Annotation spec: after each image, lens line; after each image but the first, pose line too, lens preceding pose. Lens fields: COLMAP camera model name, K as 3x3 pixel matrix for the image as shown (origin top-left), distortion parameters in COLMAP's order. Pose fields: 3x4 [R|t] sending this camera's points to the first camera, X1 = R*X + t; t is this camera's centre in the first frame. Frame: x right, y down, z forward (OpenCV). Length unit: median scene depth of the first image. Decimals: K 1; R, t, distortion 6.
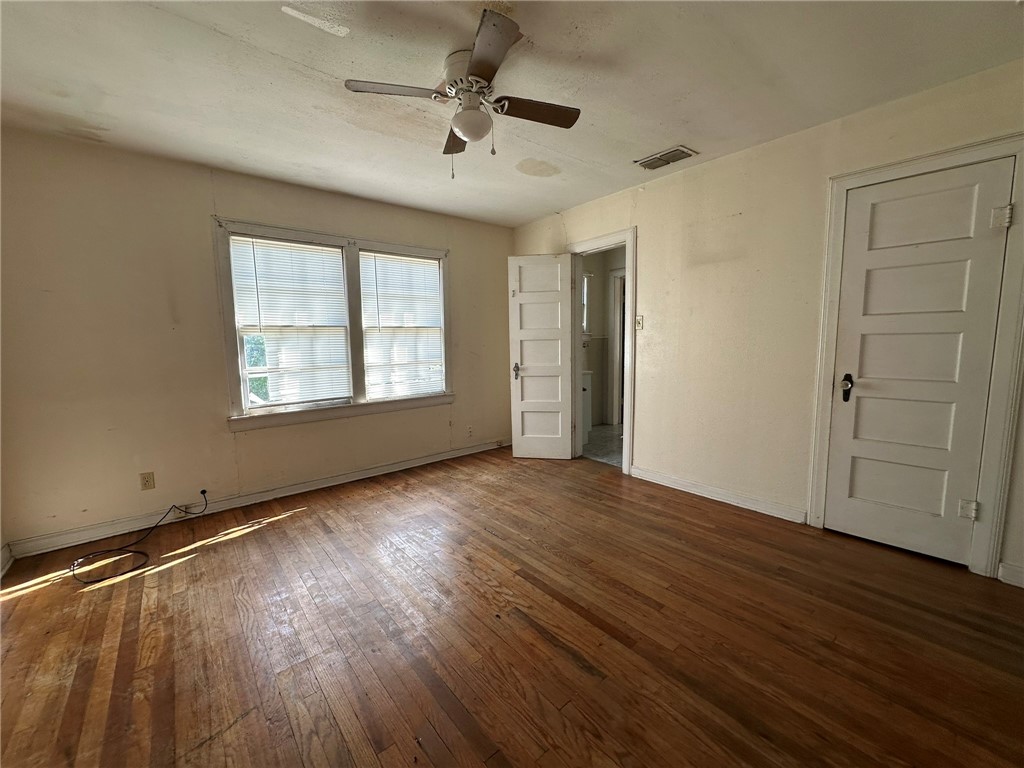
lens RADIAL K [[410.5, 0, 512.0], [0, 410.5, 384.0], [0, 0, 1]] dist [-0.002875, 0.000446]
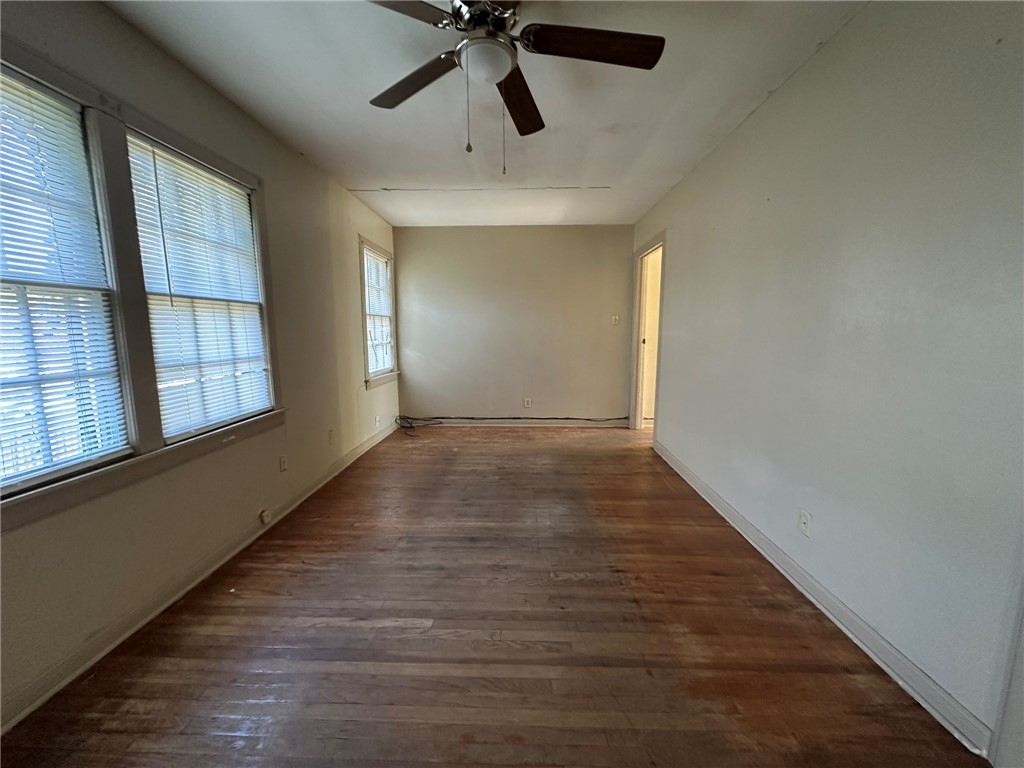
lens RADIAL K [[410.5, 0, 512.0], [0, 410.5, 384.0], [0, 0, 1]] dist [-0.002875, 0.000446]
pose [[0.664075, -0.088691, 0.742387, -0.469734], [0.079714, 0.995678, 0.047645, -0.021196], [-0.743404, 0.027539, 0.668275, 0.378229]]
